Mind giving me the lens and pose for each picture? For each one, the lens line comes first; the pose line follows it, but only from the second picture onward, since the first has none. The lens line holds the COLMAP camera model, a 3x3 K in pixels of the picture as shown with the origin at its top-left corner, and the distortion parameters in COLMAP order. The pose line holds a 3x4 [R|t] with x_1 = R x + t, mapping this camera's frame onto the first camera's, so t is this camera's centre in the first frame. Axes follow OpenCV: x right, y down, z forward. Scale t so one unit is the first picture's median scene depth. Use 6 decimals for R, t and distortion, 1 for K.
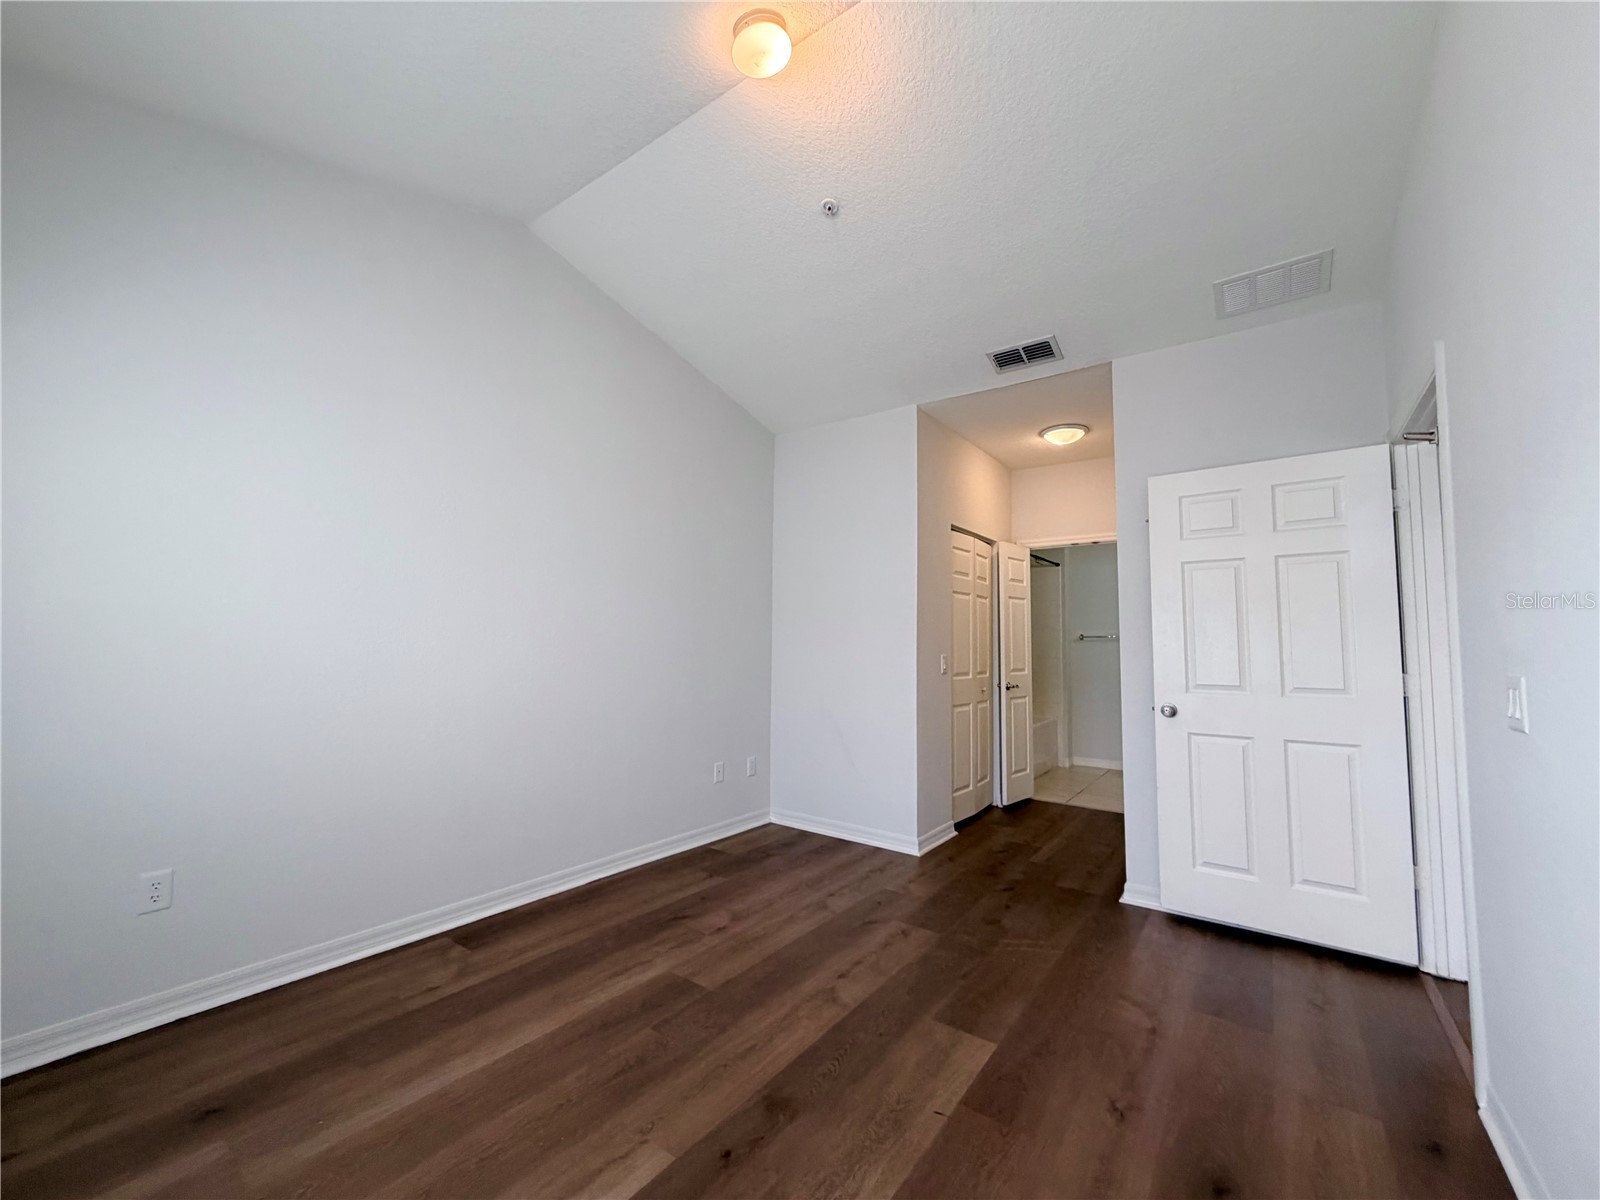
lens RADIAL K [[639.4, 0, 797.1], [0, 639.4, 599.6], [0, 0, 1]] dist [0.000873, 0.000262]
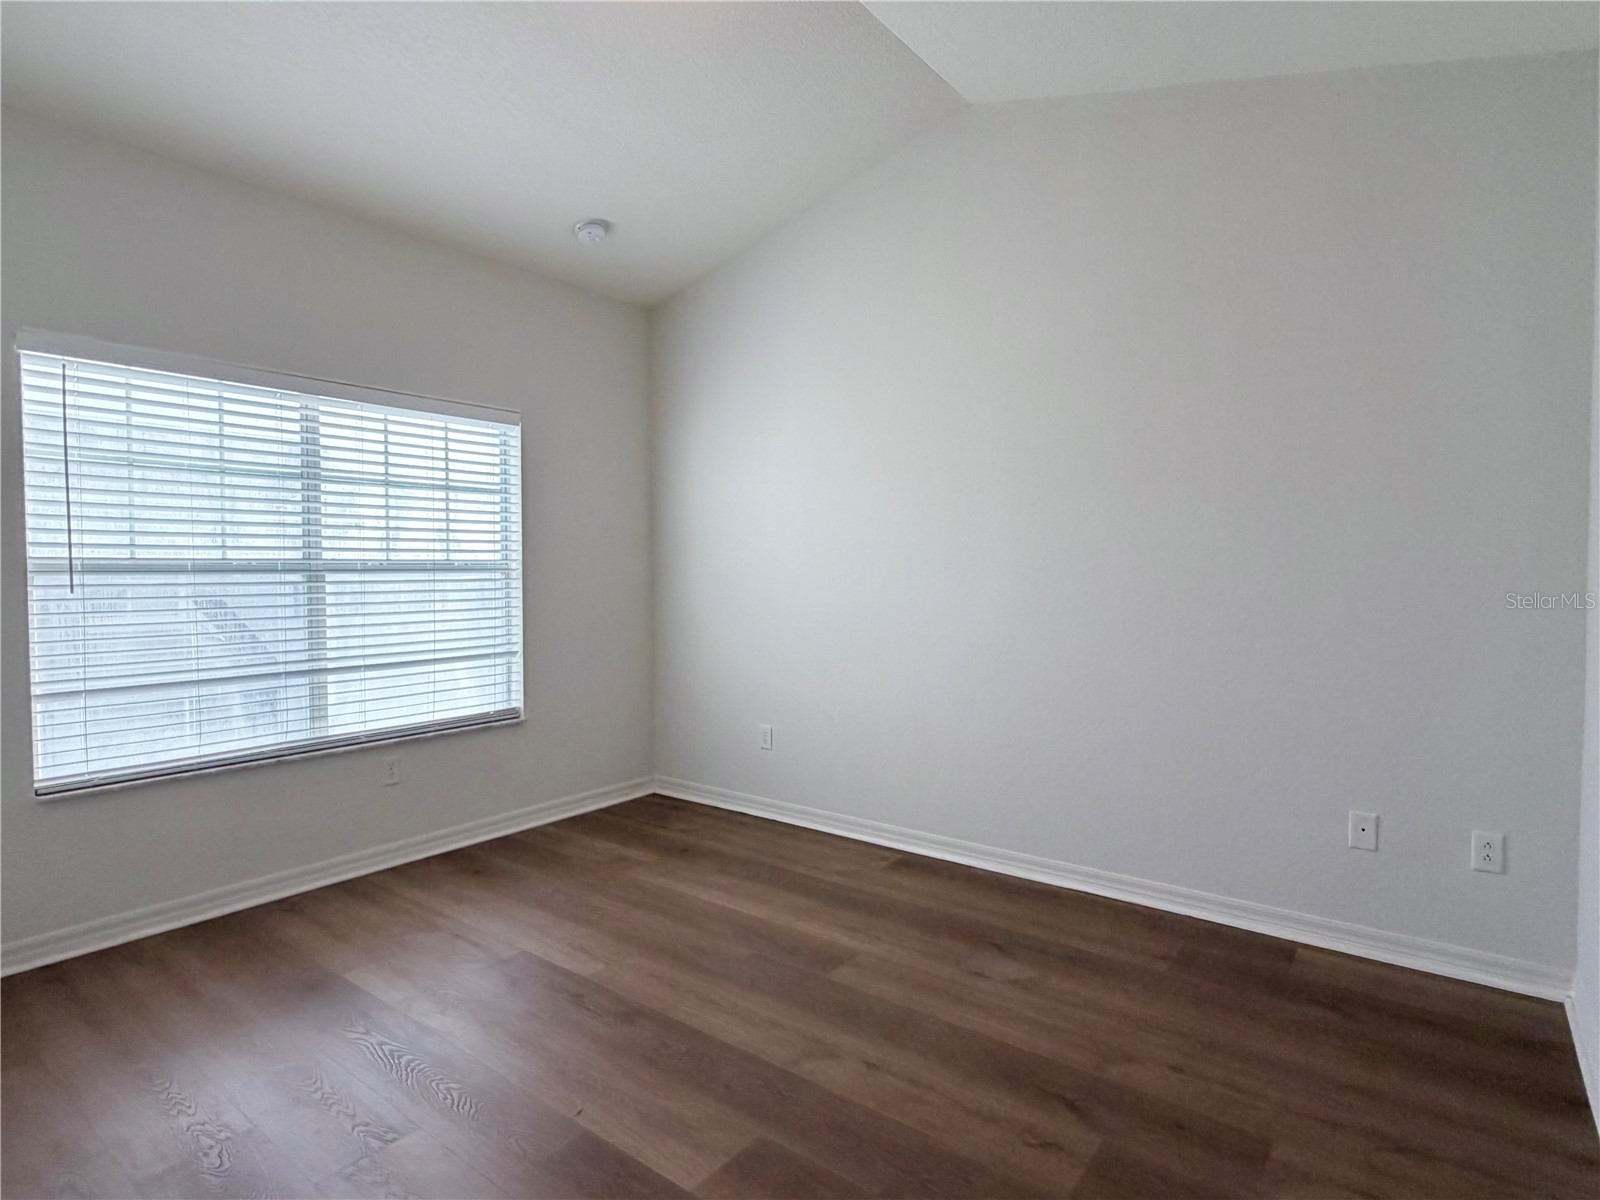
lens RADIAL K [[860.4, 0, 800.0], [0, 860.4, 600.0], [0, 0, 1]] dist [-0.000208, -0.000243]
pose [[-0.014565, 0.020275, -0.999688, 0.850027], [0.069731, 0.997381, 0.019212, 0.057703], [0.997460, -0.069429, -0.015941, 0.839854]]
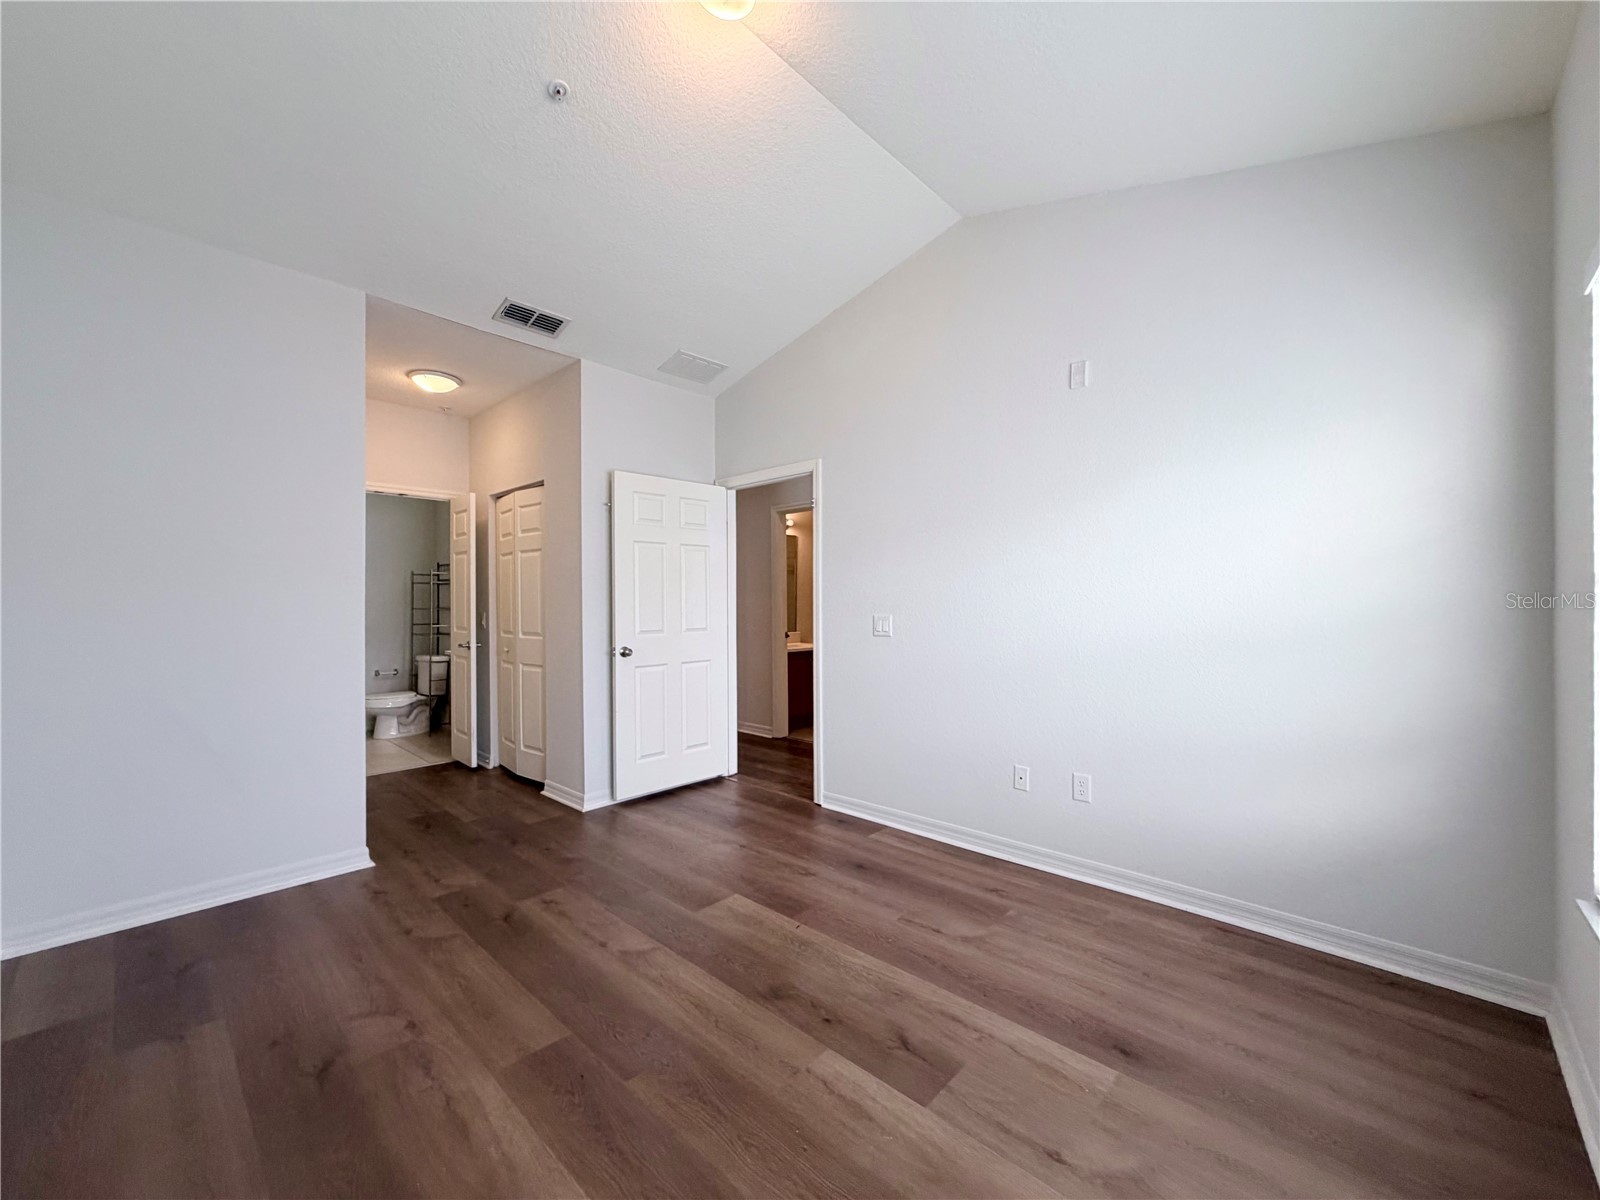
lens RADIAL K [[639.4, 0, 797.1], [0, 639.4, 599.6], [0, 0, 1]] dist [0.000873, 0.000262]
pose [[0.121997, -0.010968, 0.992470, -0.742886], [-0.064599, 0.997731, 0.018967, 0.019873], [-0.990426, -0.066426, 0.121012, 0.536459]]
